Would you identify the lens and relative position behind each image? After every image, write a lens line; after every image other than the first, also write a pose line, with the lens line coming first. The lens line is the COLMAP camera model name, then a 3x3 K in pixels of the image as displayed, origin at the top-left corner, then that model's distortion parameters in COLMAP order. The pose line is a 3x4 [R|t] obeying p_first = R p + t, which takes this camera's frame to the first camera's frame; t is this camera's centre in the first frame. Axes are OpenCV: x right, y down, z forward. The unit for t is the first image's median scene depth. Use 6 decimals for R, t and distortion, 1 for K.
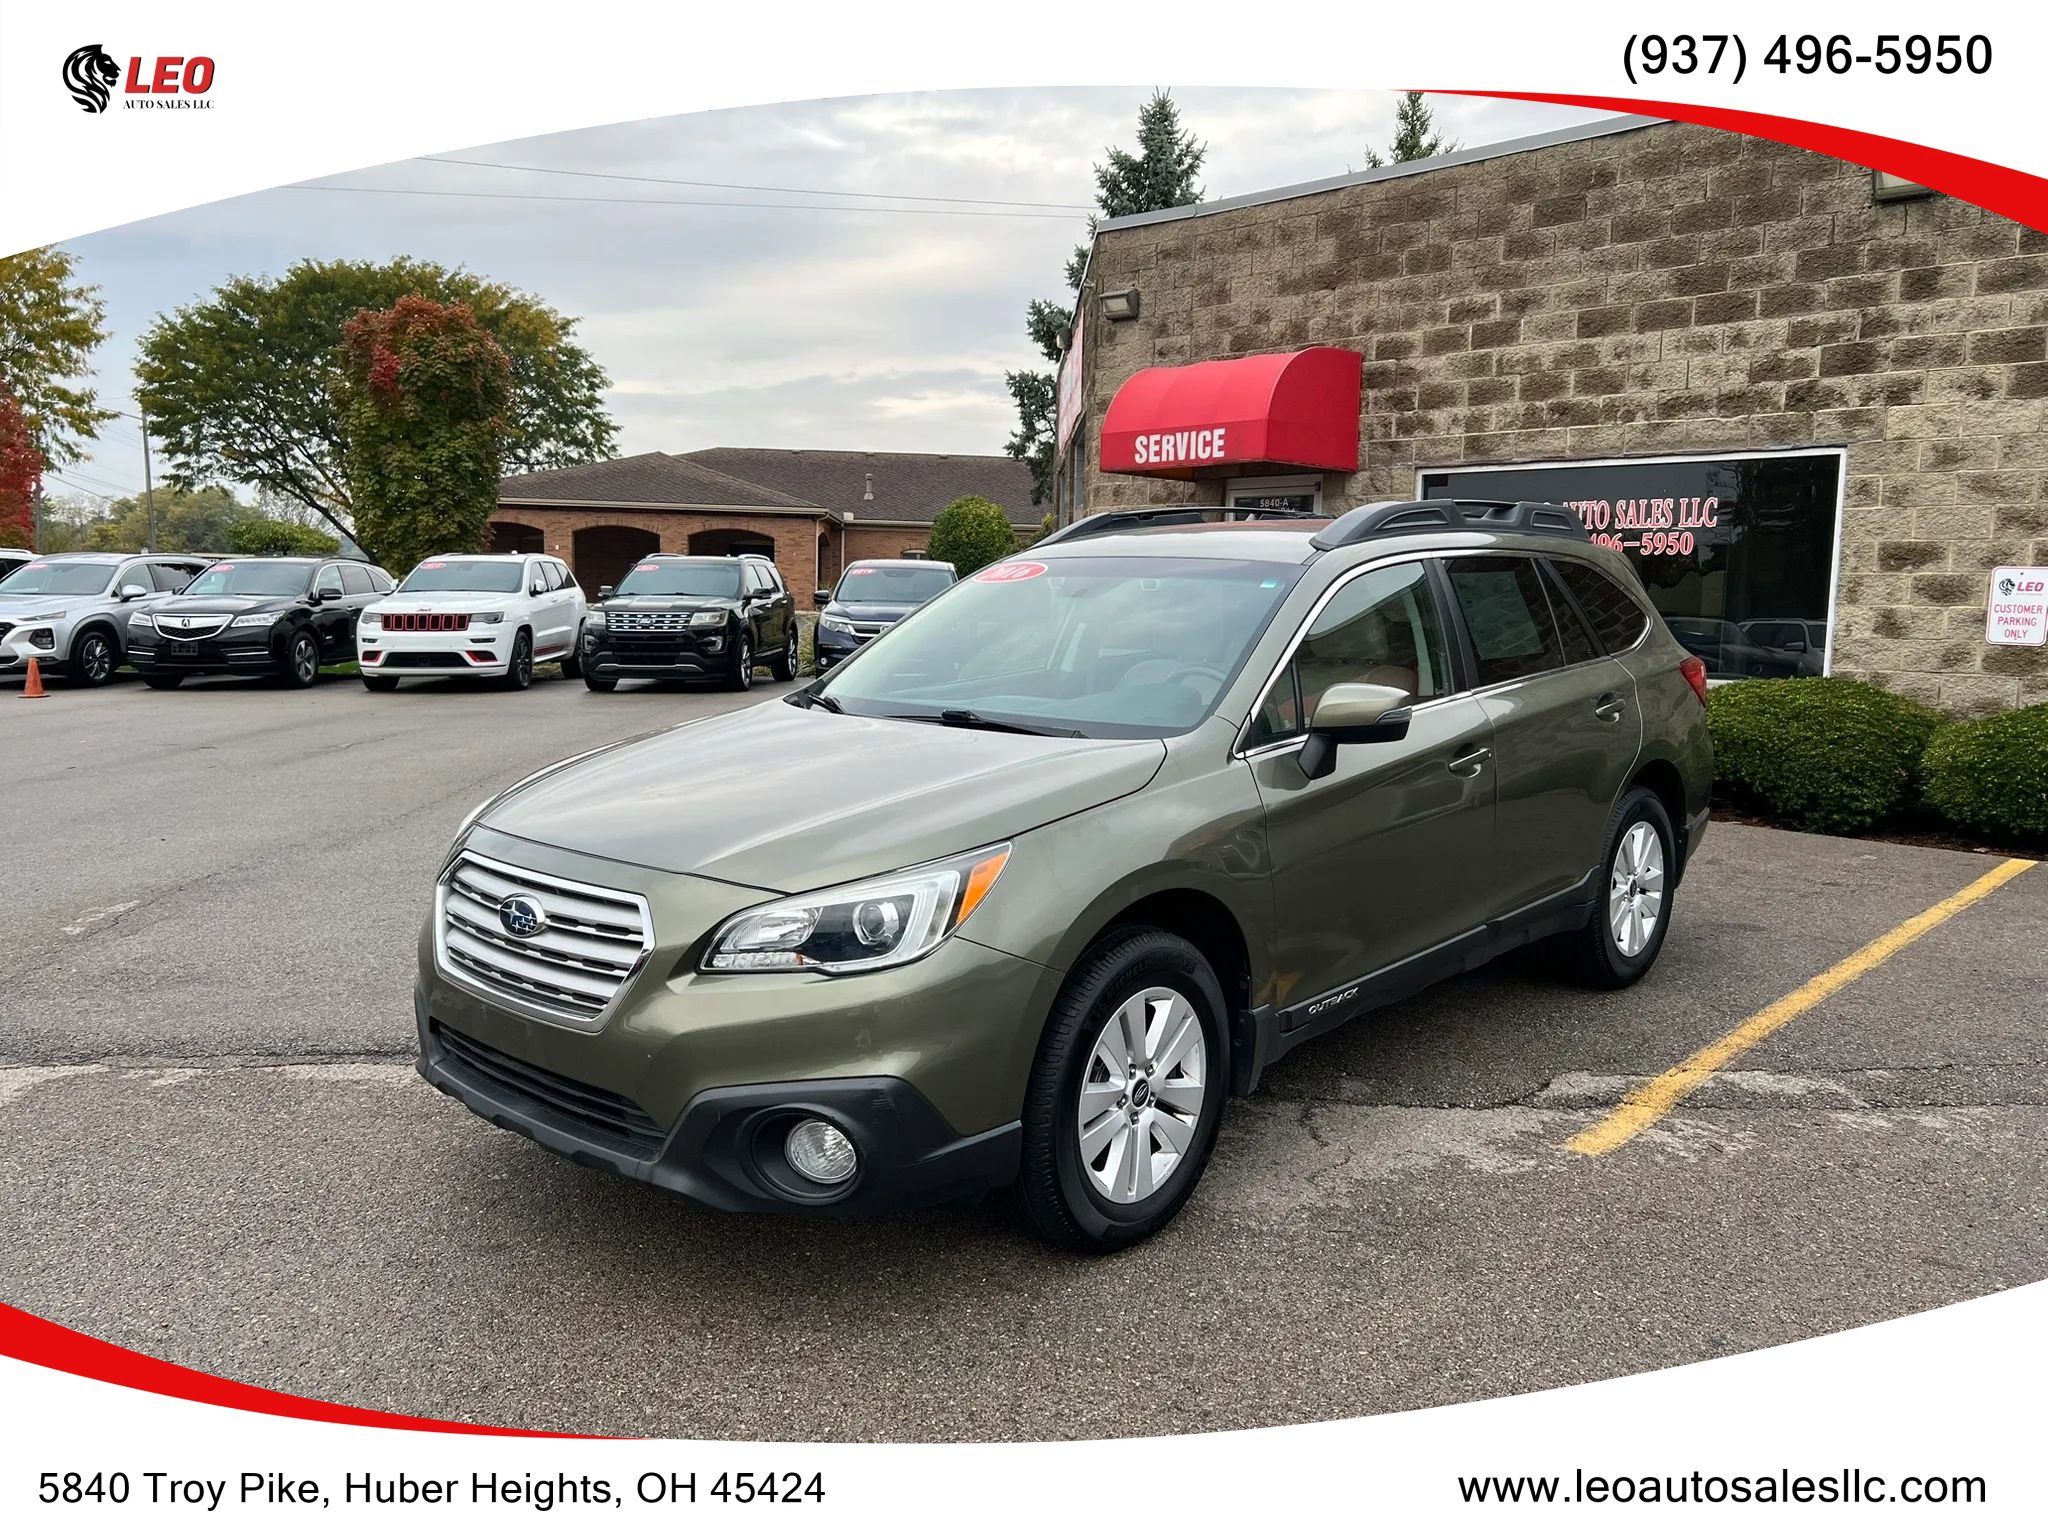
lens RADIAL K [[1549.2, 0, 1019.5], [0, 1549.2, 771.4], [0, 0, 1]] dist [0.046792, -0.051664]
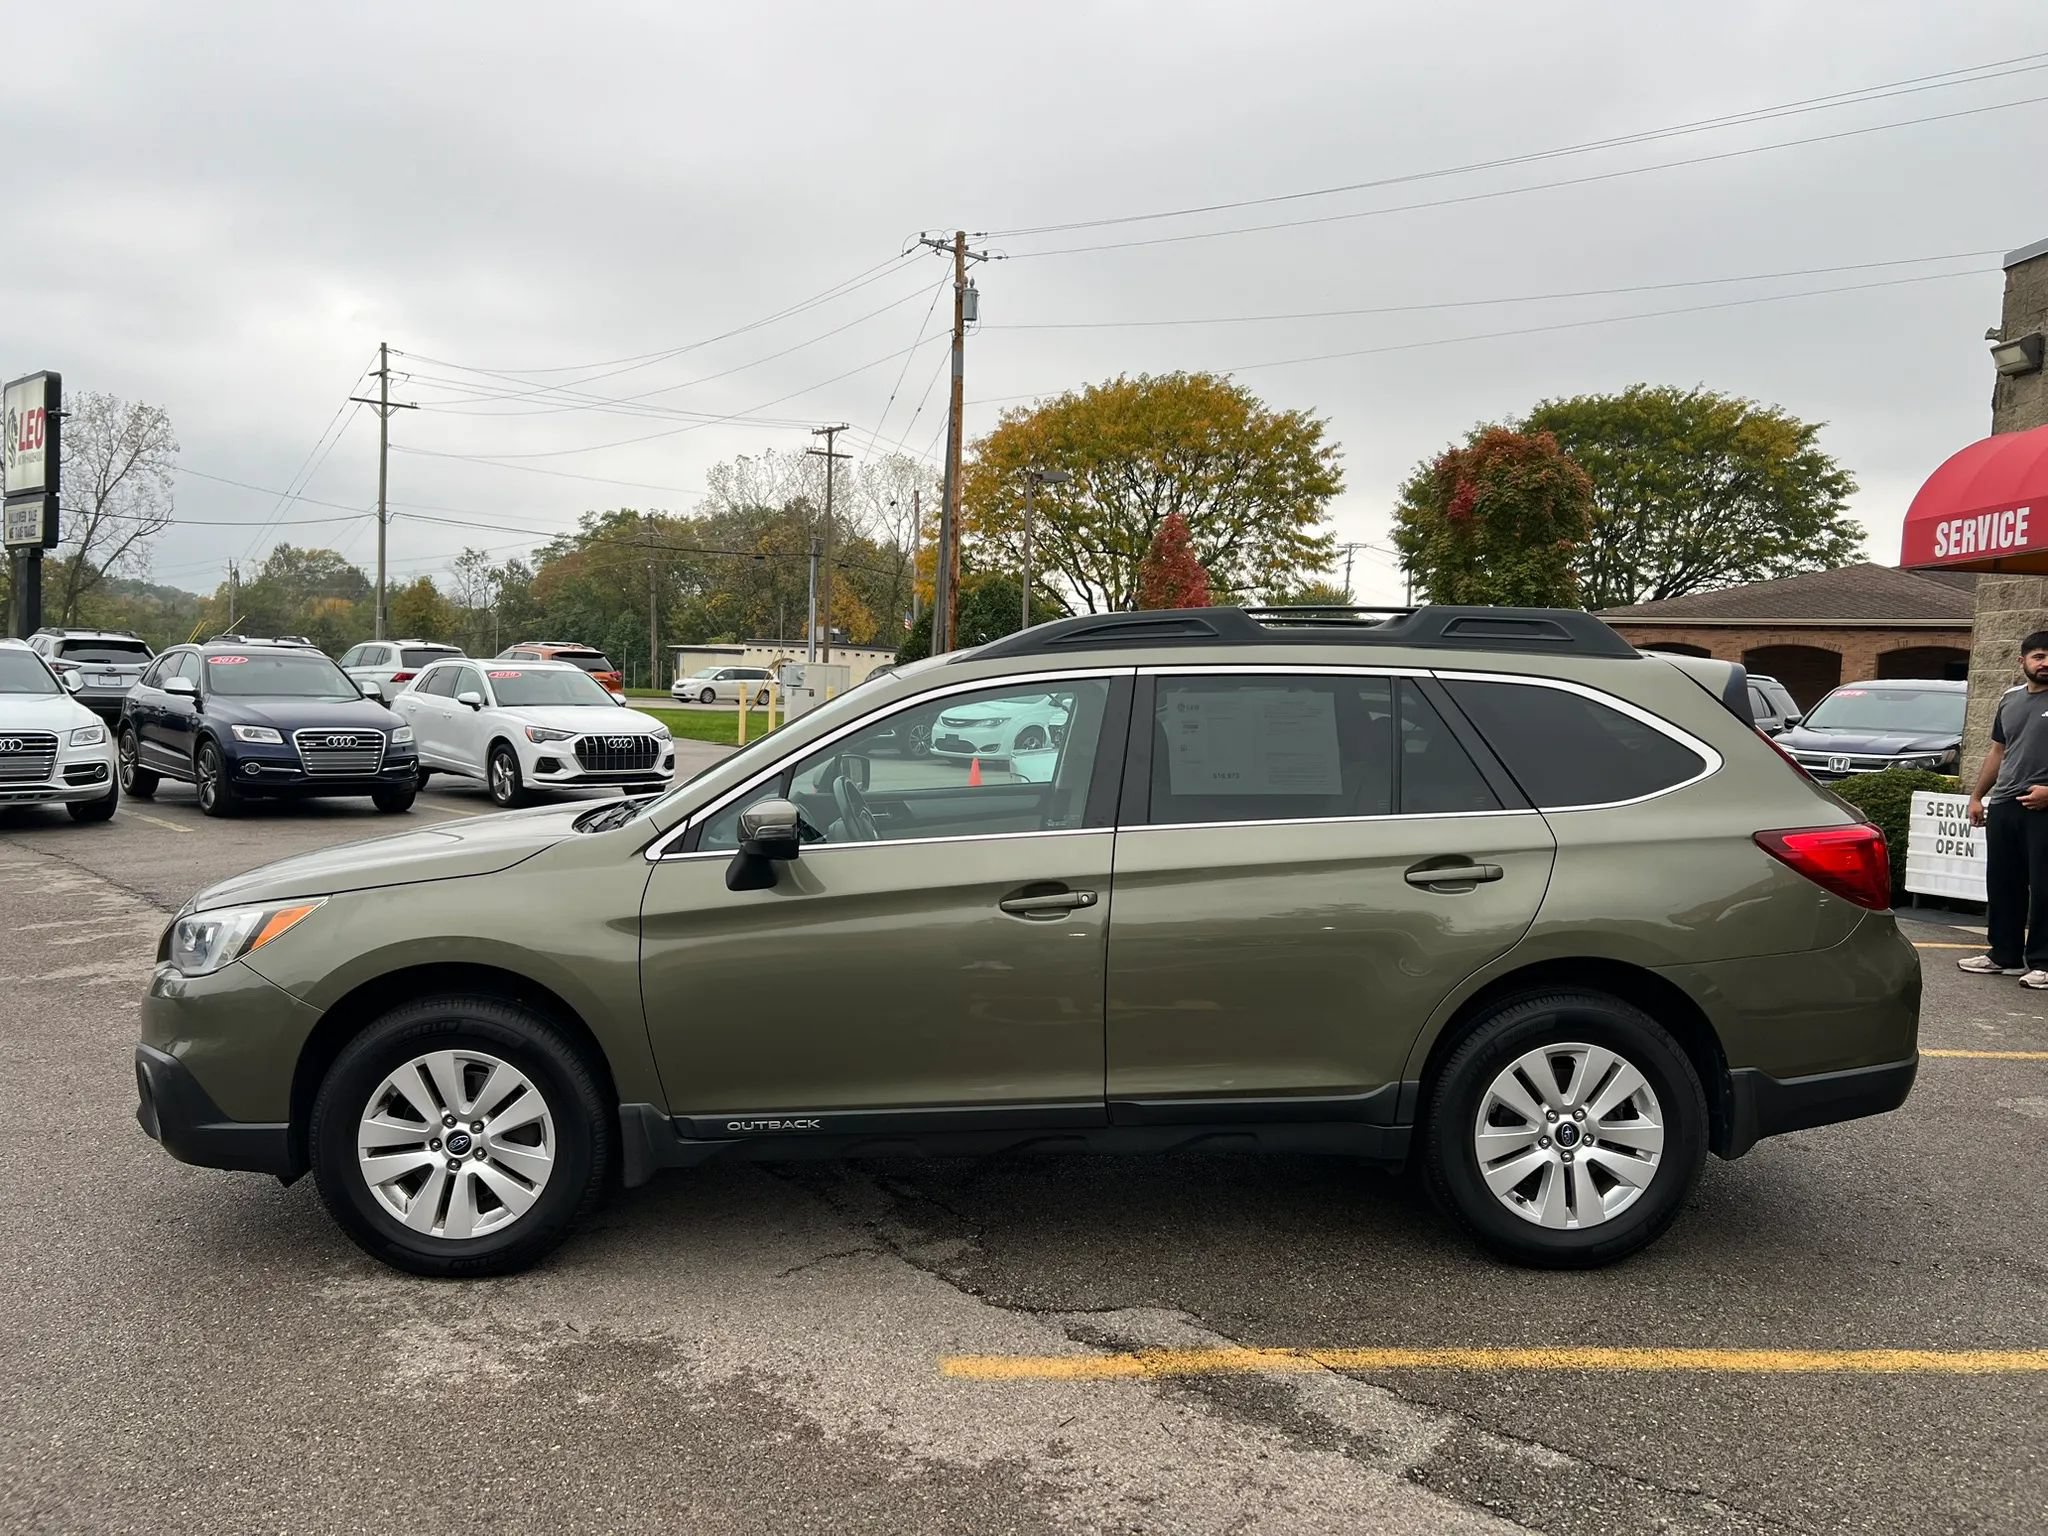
lens RADIAL K [[1549.2, 0, 1010.0], [0, 1549.2, 786.3], [0, 0, 1]] dist [0.046792, -0.051664]
pose [[0.697645, 0.056643, -0.714201, 0.341182], [-0.104681, 0.994230, -0.023403, -0.018816], [0.708755, 0.091090, 0.699550, 0.141705]]
